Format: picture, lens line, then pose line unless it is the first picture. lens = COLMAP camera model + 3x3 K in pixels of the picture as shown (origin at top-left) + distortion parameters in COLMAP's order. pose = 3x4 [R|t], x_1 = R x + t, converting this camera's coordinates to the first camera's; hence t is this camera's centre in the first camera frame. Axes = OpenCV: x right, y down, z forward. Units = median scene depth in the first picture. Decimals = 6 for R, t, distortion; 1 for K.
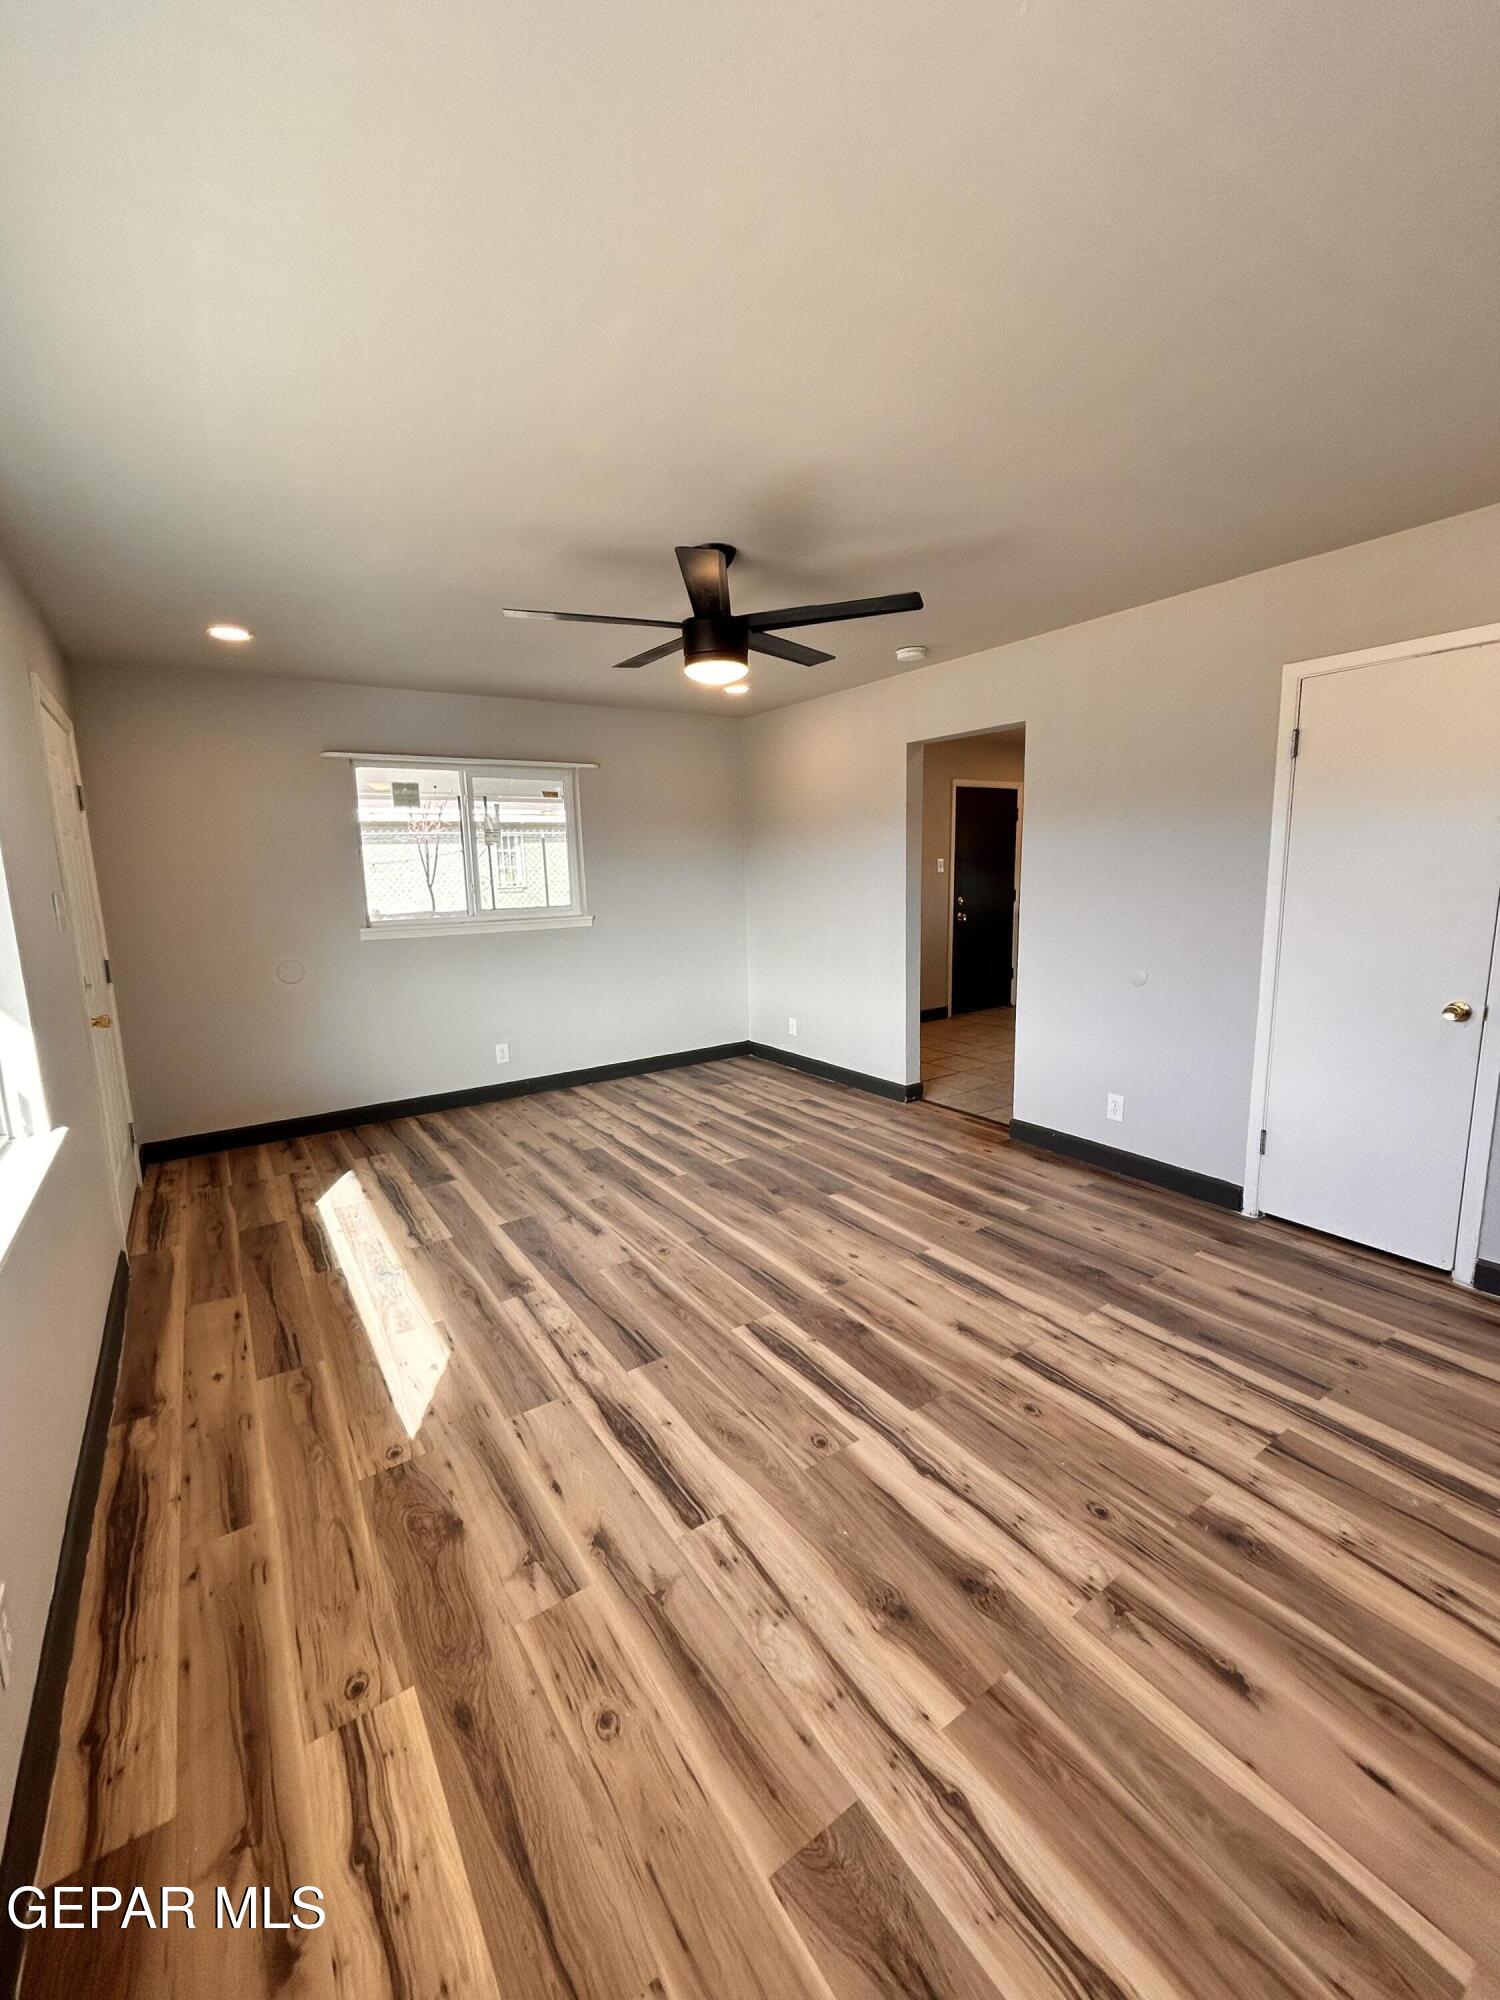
lens RADIAL K [[818.1, 0, 755.2], [0, 818.1, 998.0], [0, 0, 1]] dist [0.002029, 0.001581]
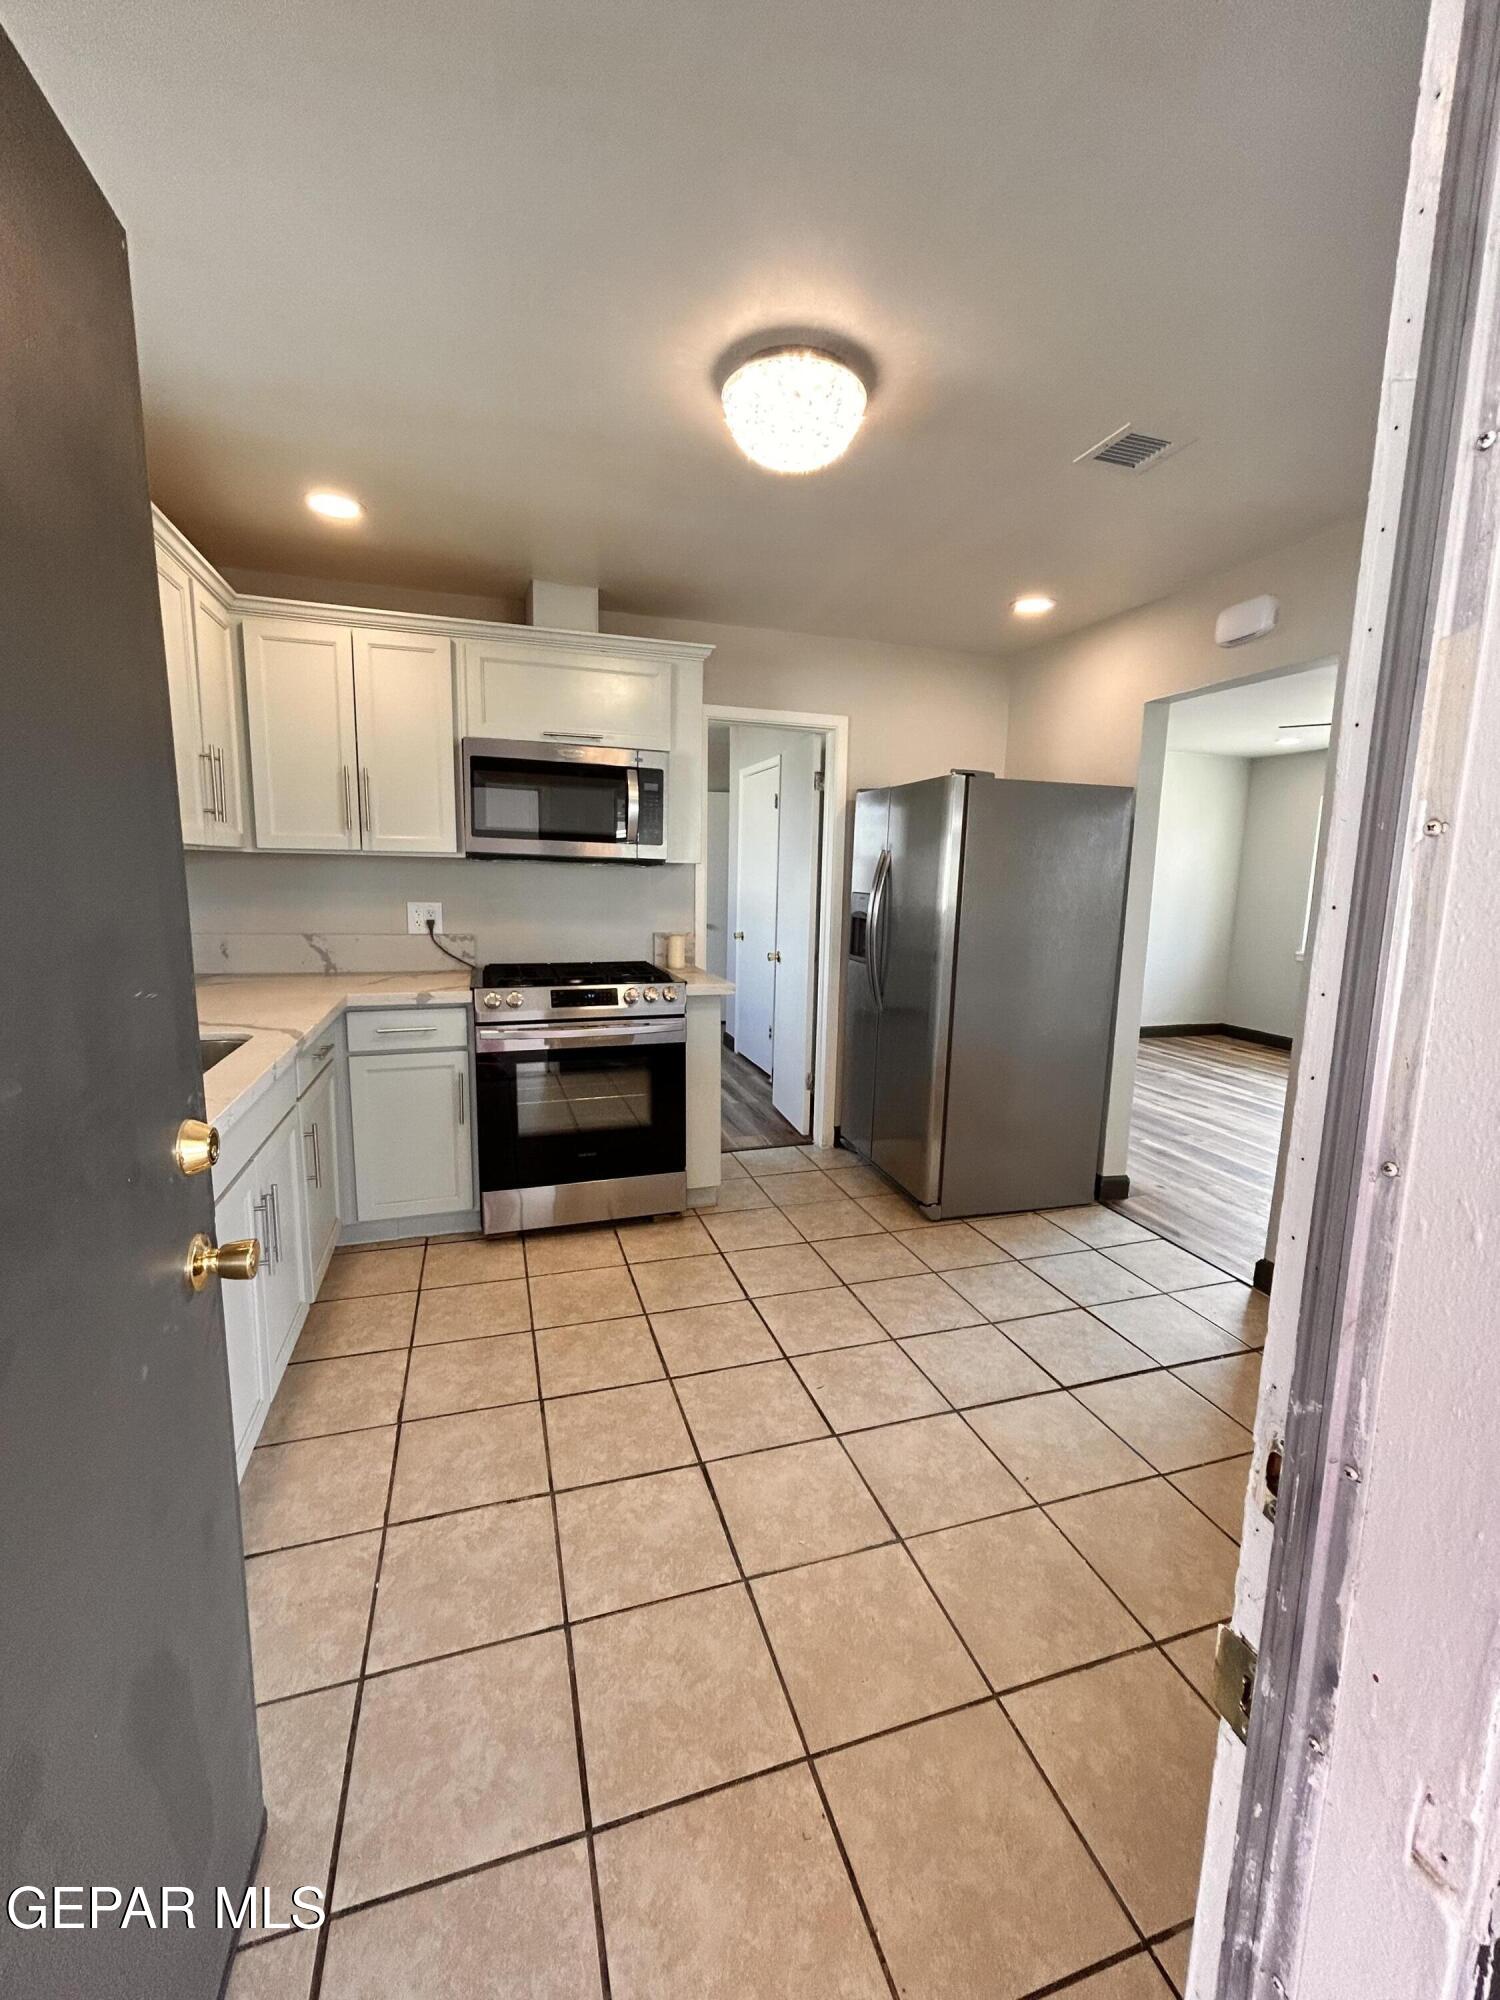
lens RADIAL K [[818.1, 0, 757.5], [0, 818.1, 995.9], [0, 0, 1]] dist [0.002029, 0.001581]
pose [[-0.959218, -0.039455, 0.279900, 0.705996], [0.049059, 0.951946, 0.302311, -0.481439], [-0.278377, 0.303713, -0.911188, 2.854402]]
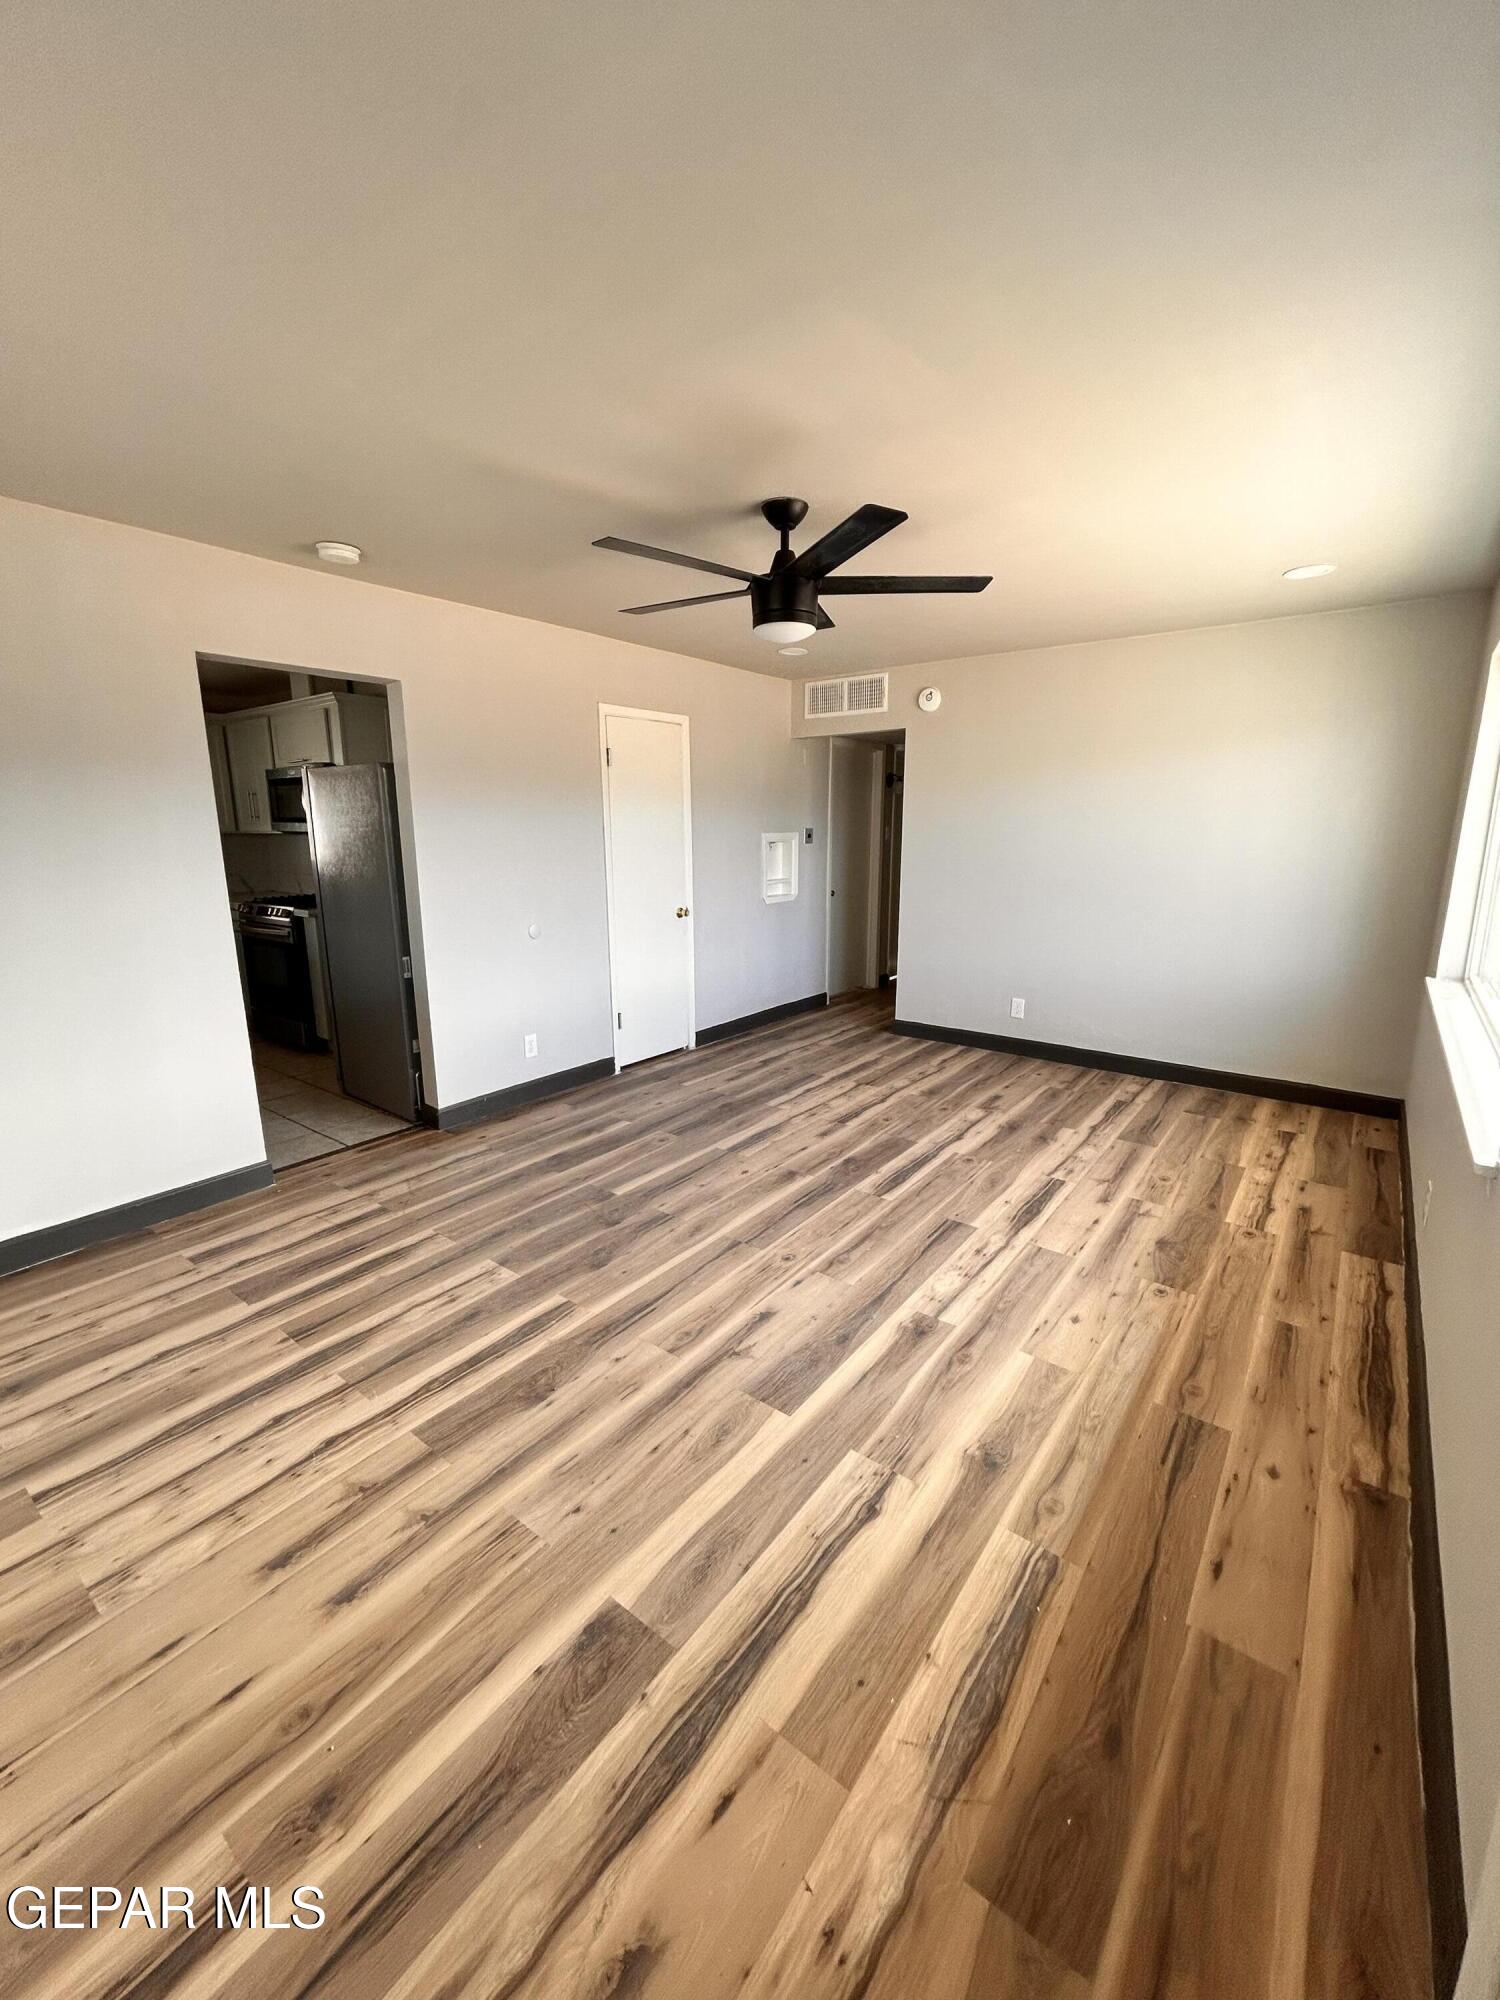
lens RADIAL K [[818.1, 0, 748.8], [0, 818.1, 1003.2], [0, 0, 1]] dist [0.002029, 0.001581]
pose [[-0.317857, -0.176234, 0.931616, -1.017636], [0.169108, 0.956281, 0.238597, -0.207570], [-0.932936, 0.233383, -0.274158, 1.399768]]
